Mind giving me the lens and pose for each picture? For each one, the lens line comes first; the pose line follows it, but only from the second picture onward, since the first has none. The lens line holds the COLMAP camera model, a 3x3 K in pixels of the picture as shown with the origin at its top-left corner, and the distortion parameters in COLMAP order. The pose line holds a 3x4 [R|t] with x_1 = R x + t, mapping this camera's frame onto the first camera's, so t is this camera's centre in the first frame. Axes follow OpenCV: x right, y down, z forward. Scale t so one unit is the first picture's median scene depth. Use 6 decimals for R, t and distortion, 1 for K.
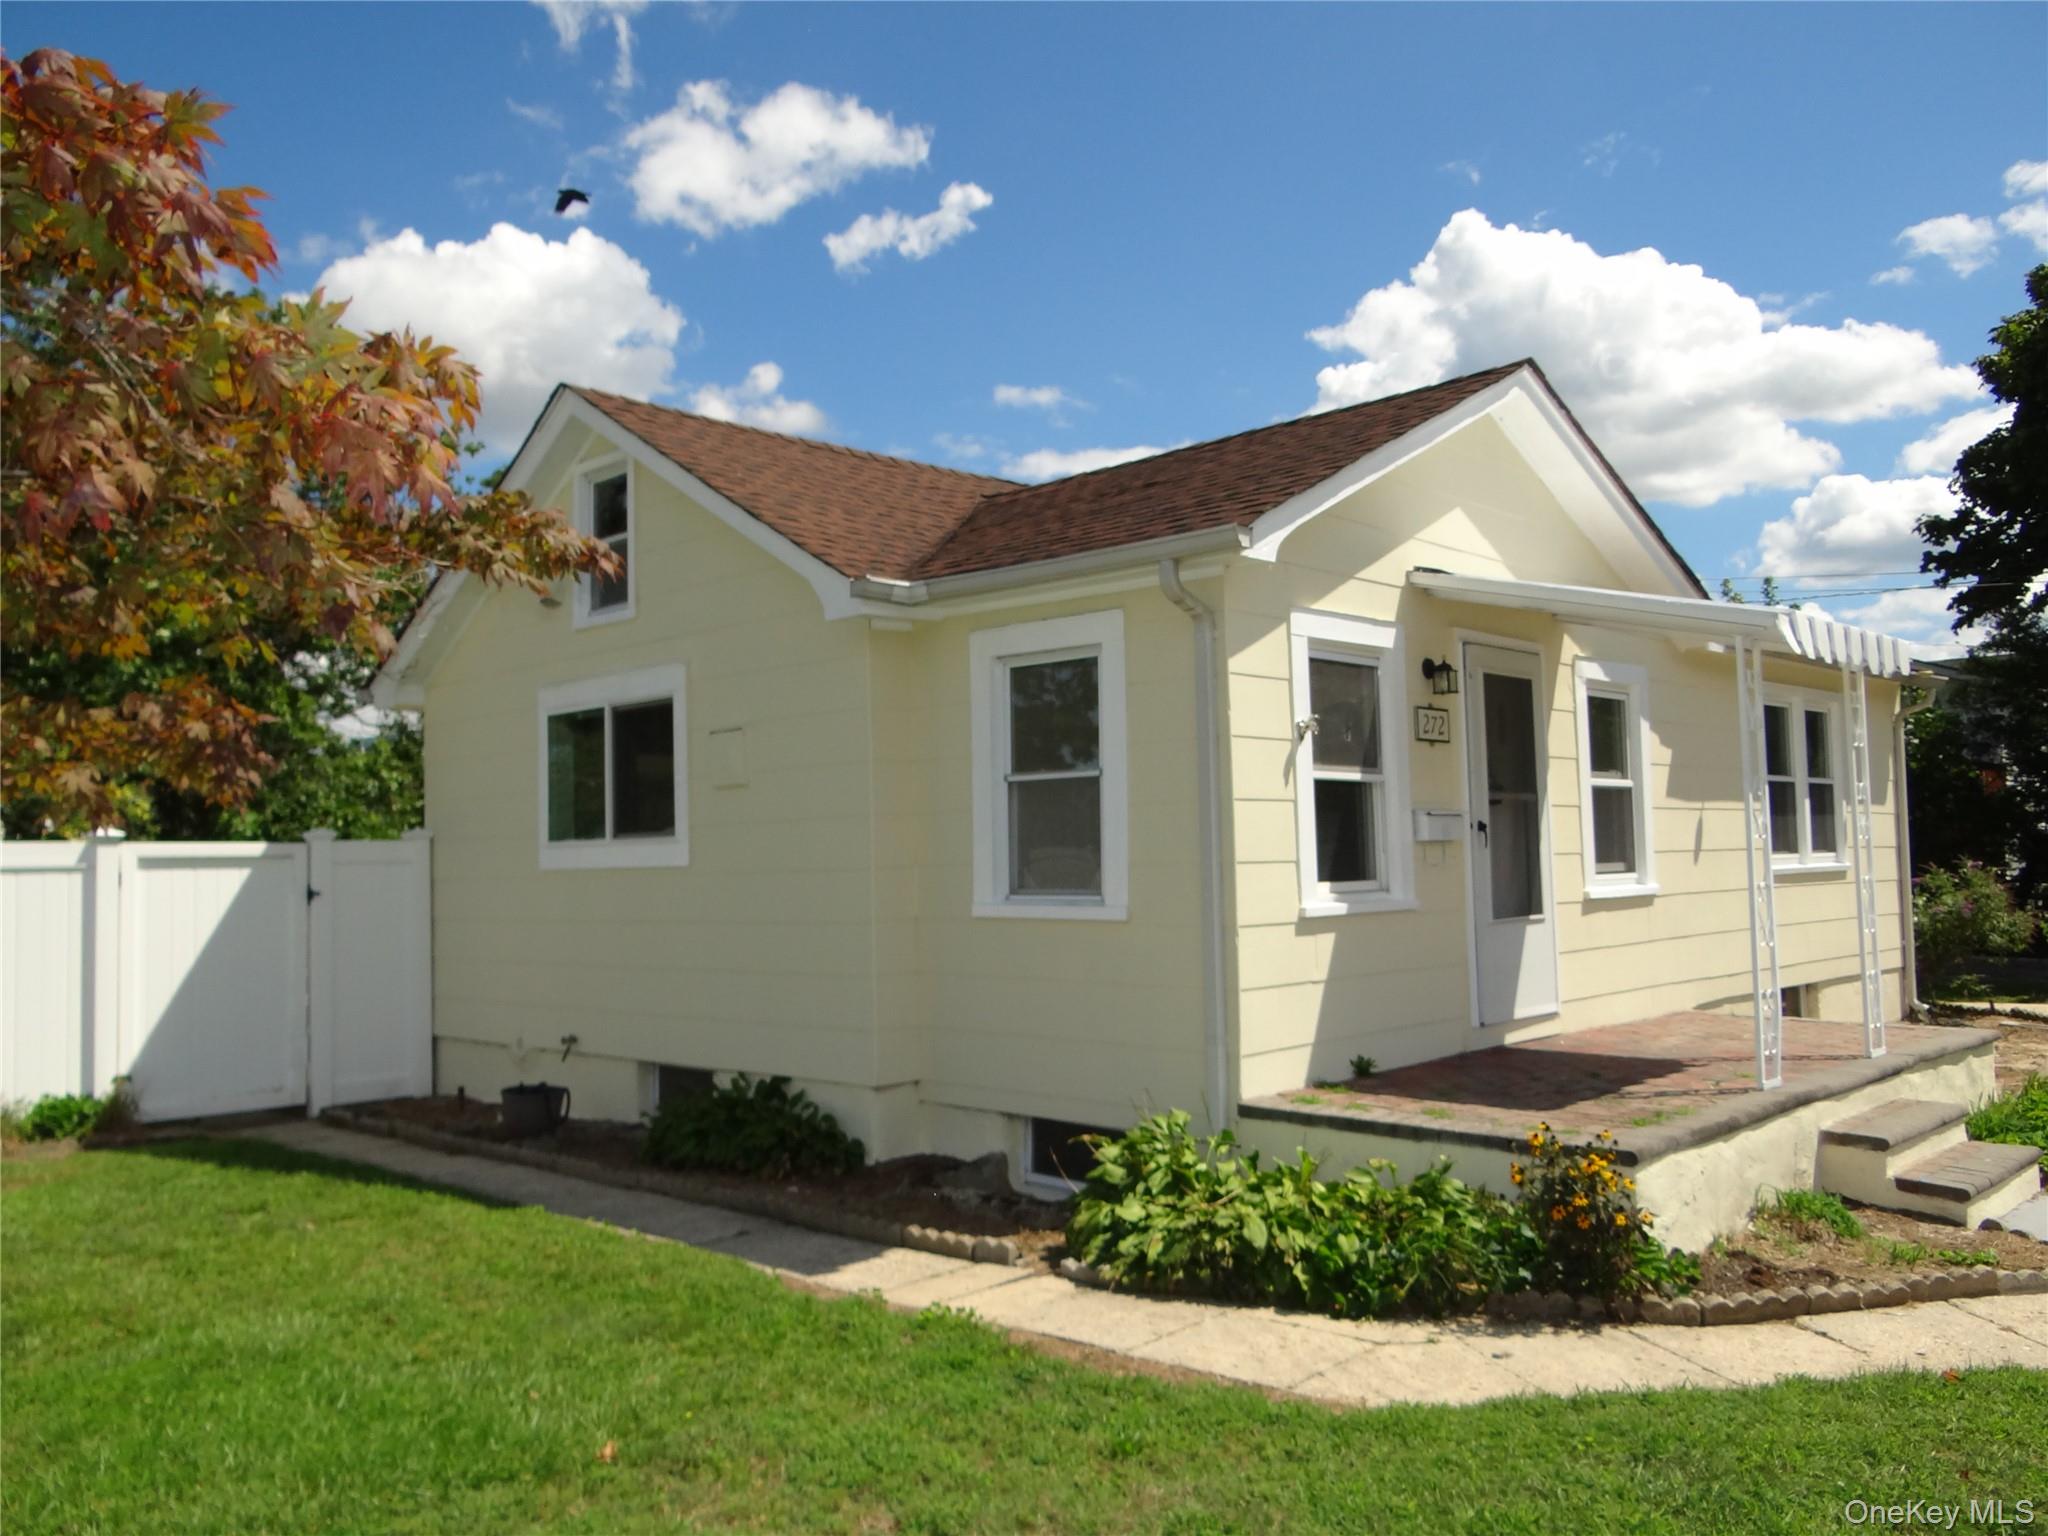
lens RADIAL K [[1626.5, 0, 1024.0], [0, 1626.5, 768.0], [0, 0, 1]] dist [0.006934, -0.003334]
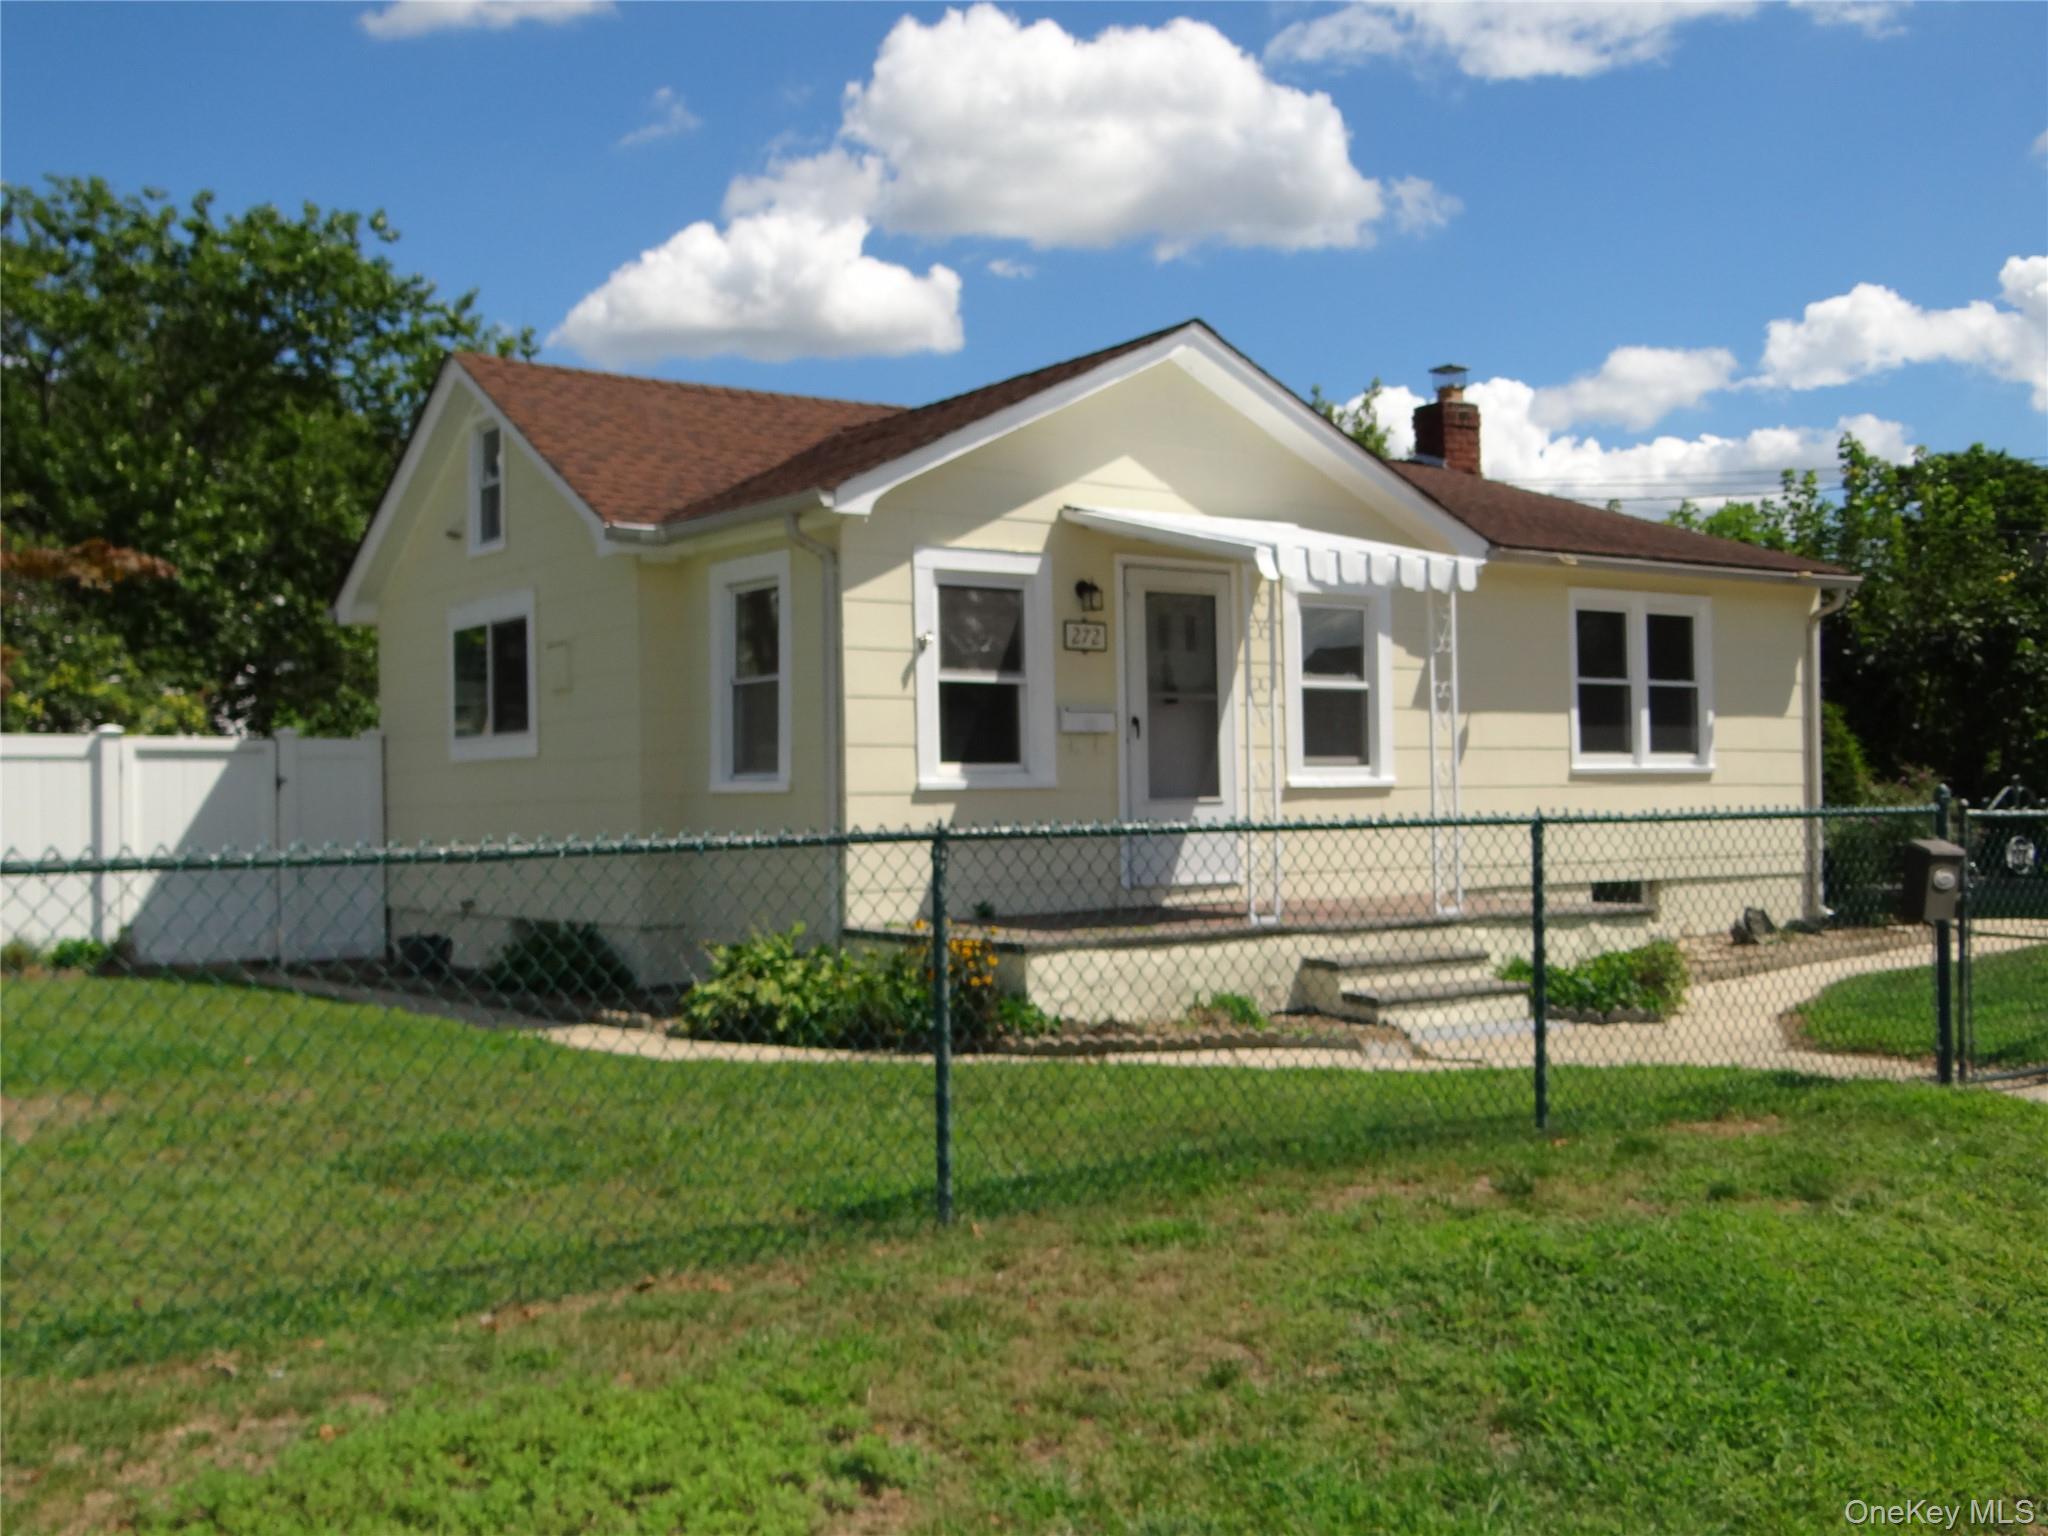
lens RADIAL K [[2110.4, 0, 1024.0], [0, 2110.4, 768.0], [0, 0, 1]] dist [0.008533, 0.004007]
pose [[0.984772, 0.003561, -0.173812, 0.478558], [0.003957, 0.999072, 0.042887, 0.003756], [0.173803, -0.042922, 0.983845, -0.547561]]
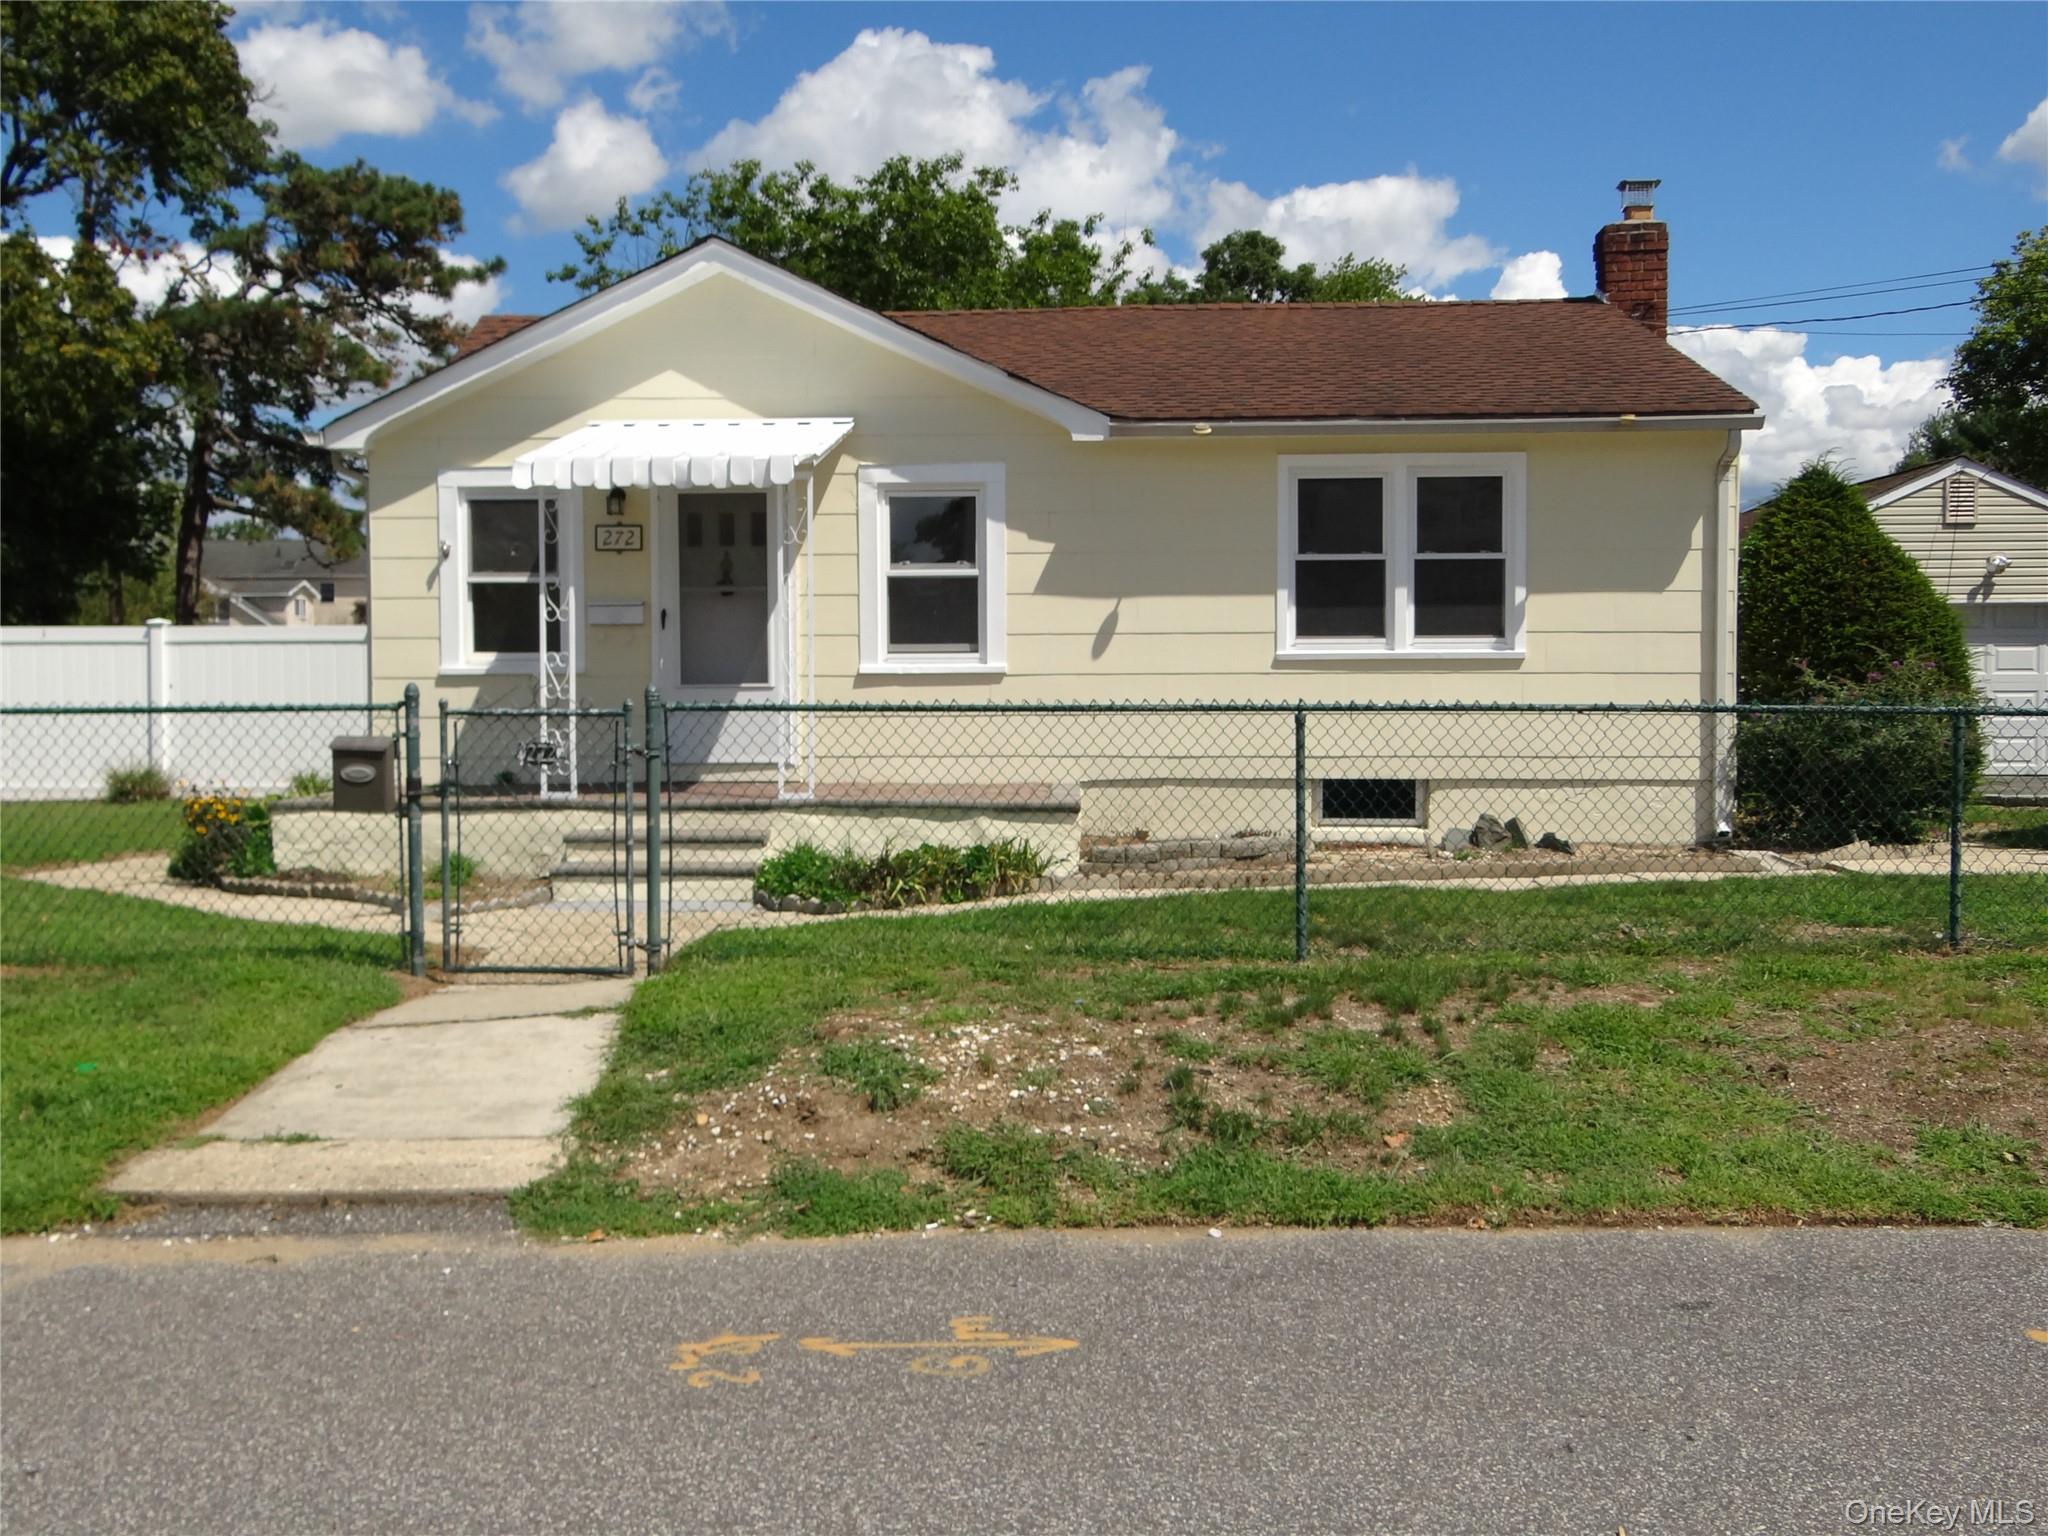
lens RADIAL K [[1988.1, 0, 1024.0], [0, 1988.1, 768.0], [0, 0, 1]] dist [0.005111, -0.009047]
pose [[0.649543, 0.058266, -0.758089, 1.734370], [0.034258, 0.993804, 0.105736, 0.000340], [0.759553, -0.094651, 0.643522, 0.174045]]
